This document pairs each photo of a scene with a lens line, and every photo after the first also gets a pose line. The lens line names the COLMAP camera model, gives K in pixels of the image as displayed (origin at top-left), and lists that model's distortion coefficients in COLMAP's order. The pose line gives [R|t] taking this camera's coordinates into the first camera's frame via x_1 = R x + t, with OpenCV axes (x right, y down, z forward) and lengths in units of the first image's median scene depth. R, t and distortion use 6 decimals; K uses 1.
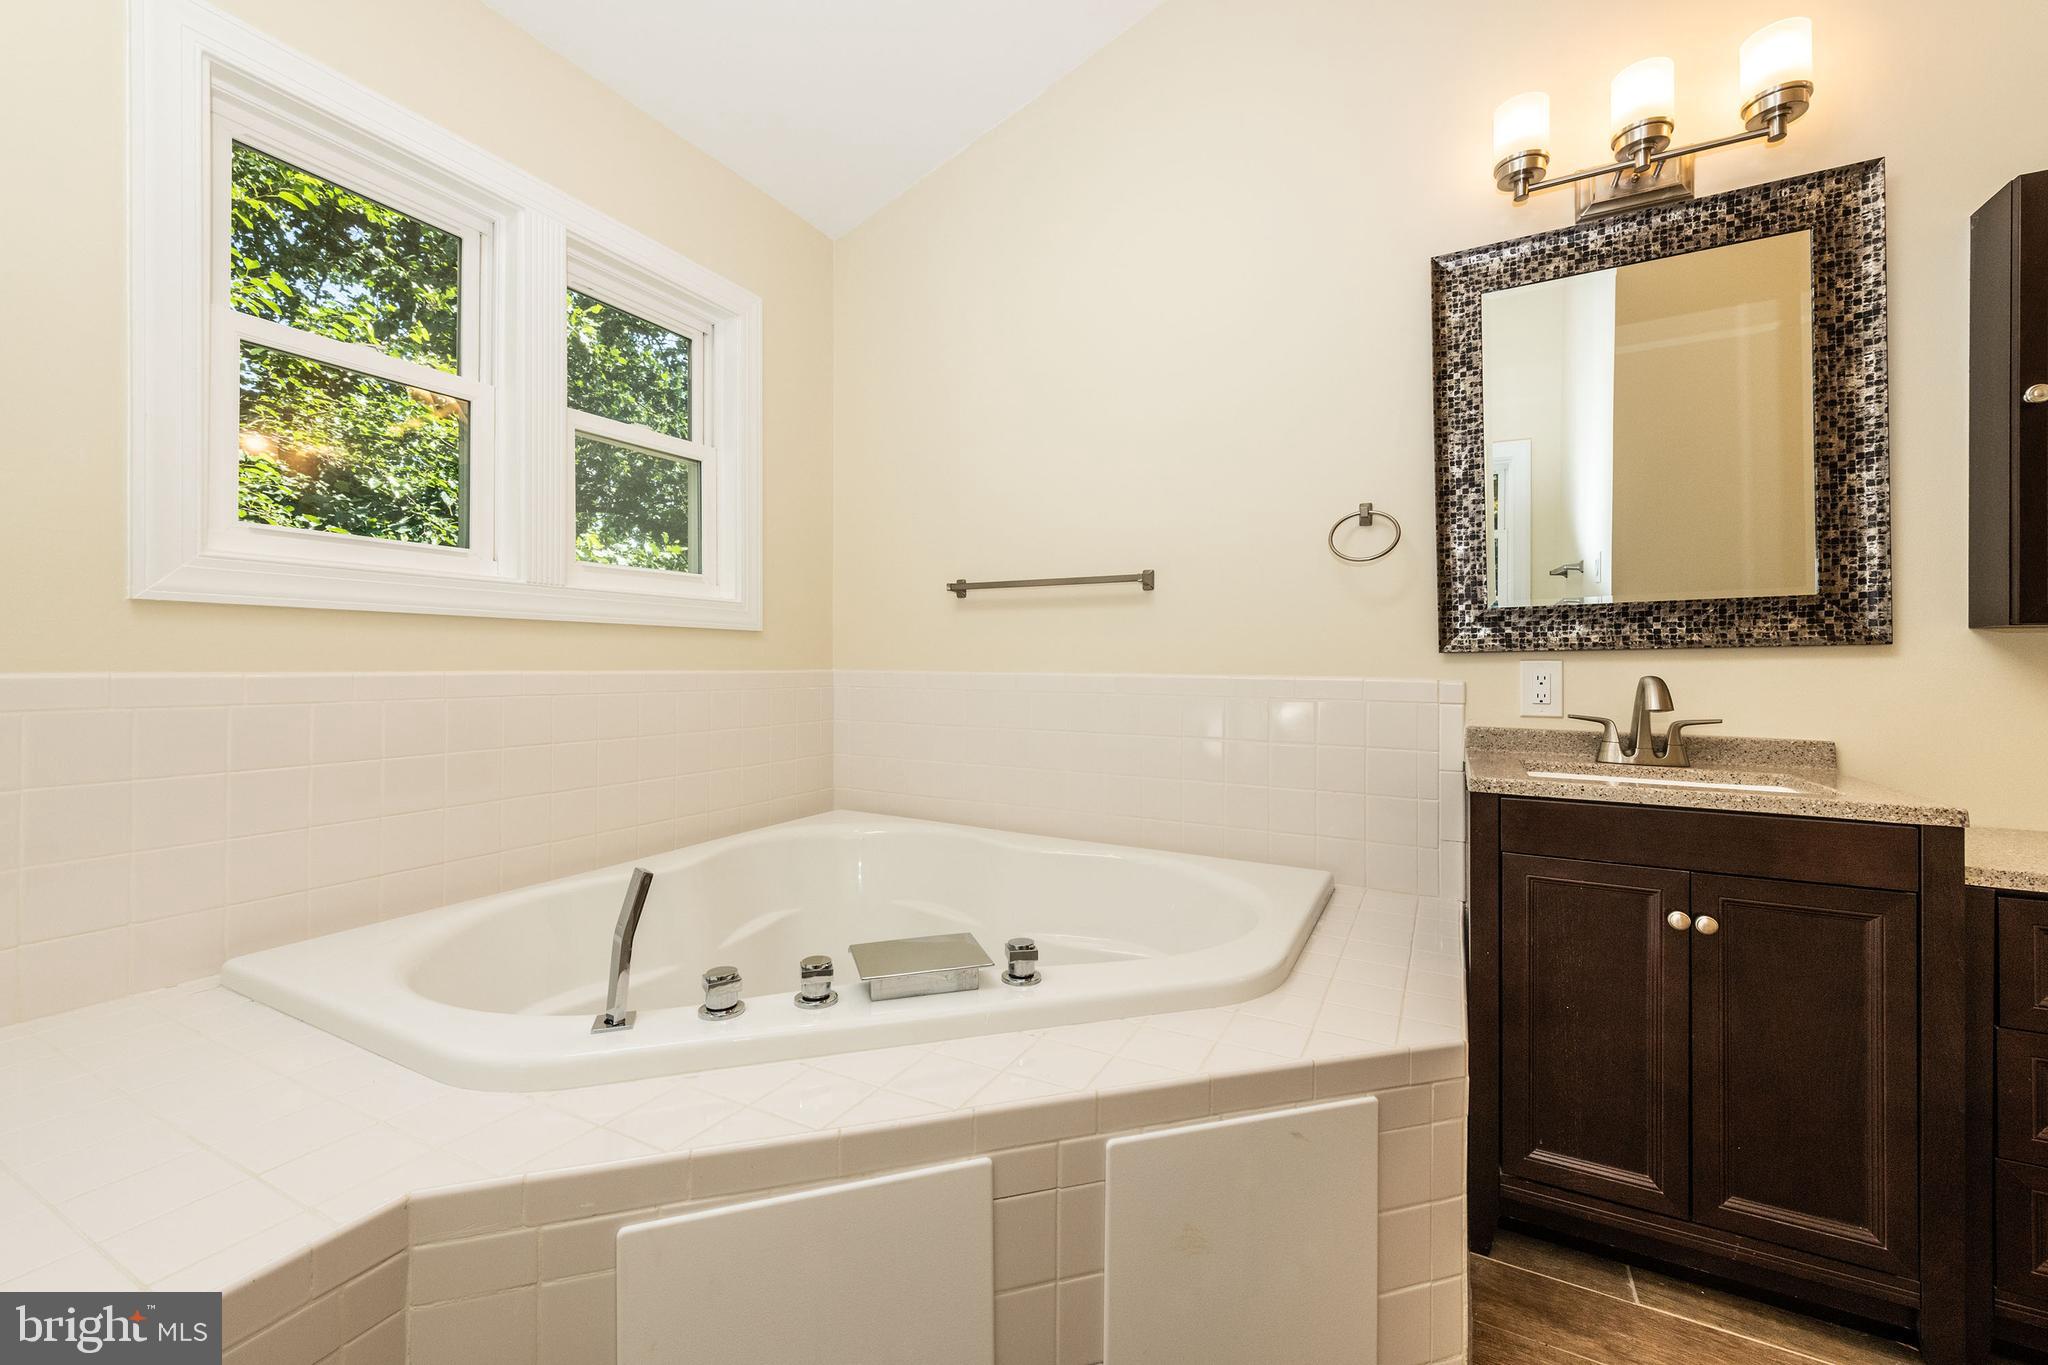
lens RADIAL K [[816.8, 0, 1025.1], [0, 816.8, 668.9], [0, 0, 1]] dist [0.010012, -0.003082]
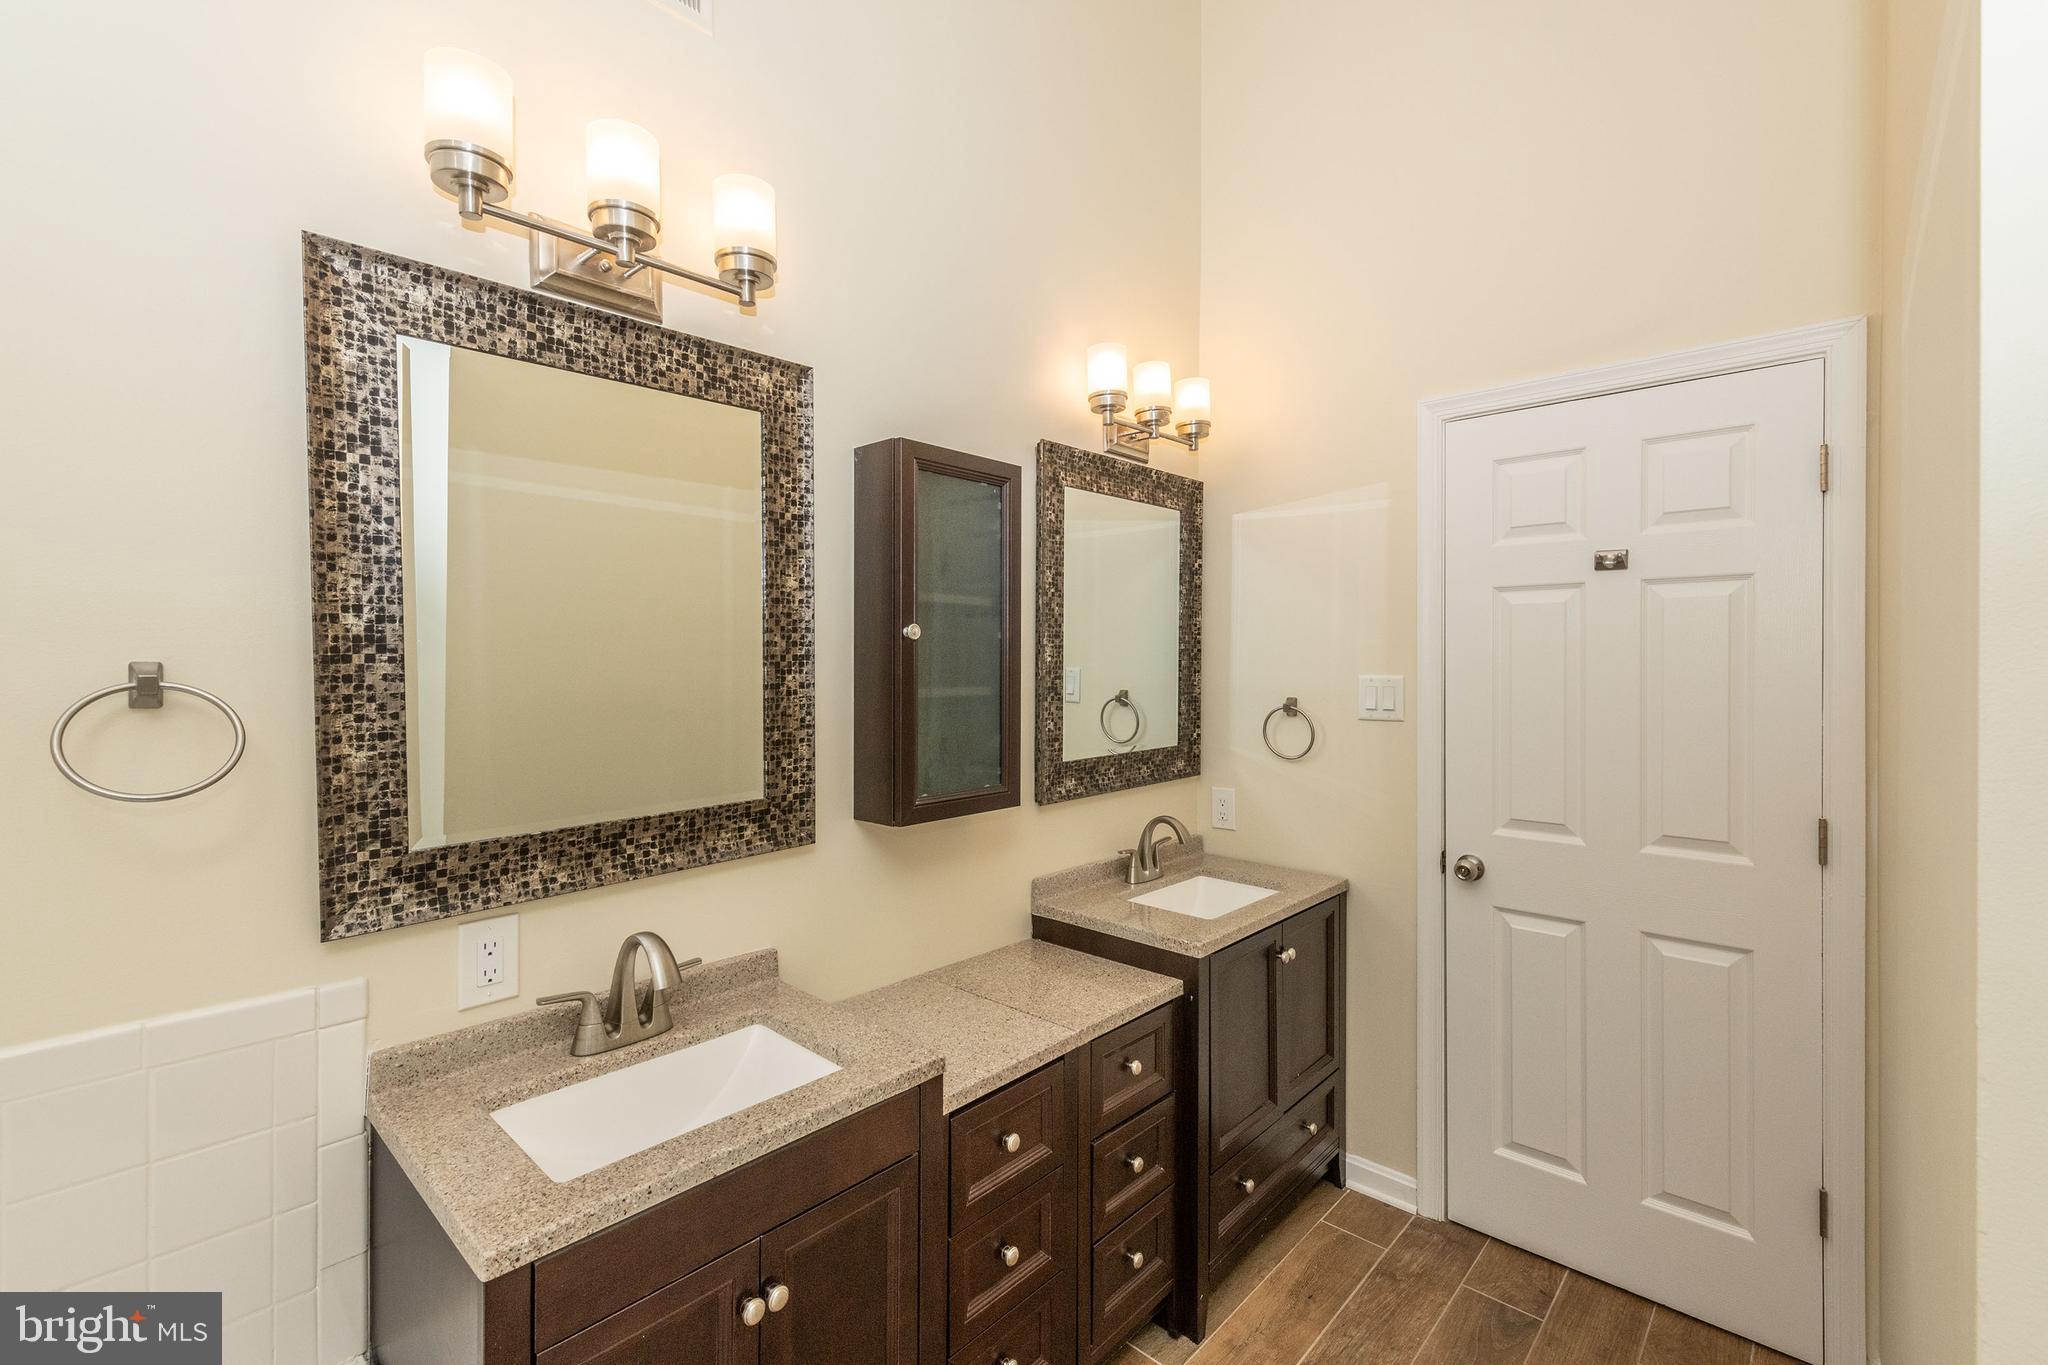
lens RADIAL K [[890.4, 0, 1021.2], [0, 890.4, 669.4], [0, 0, 1]] dist [0.012917, -0.001100]
pose [[0.264559, -0.006586, 0.964347, 0.045912], [0.005353, 0.999971, 0.005360, -0.226210], [-0.964355, 0.003744, 0.264587, 0.410558]]
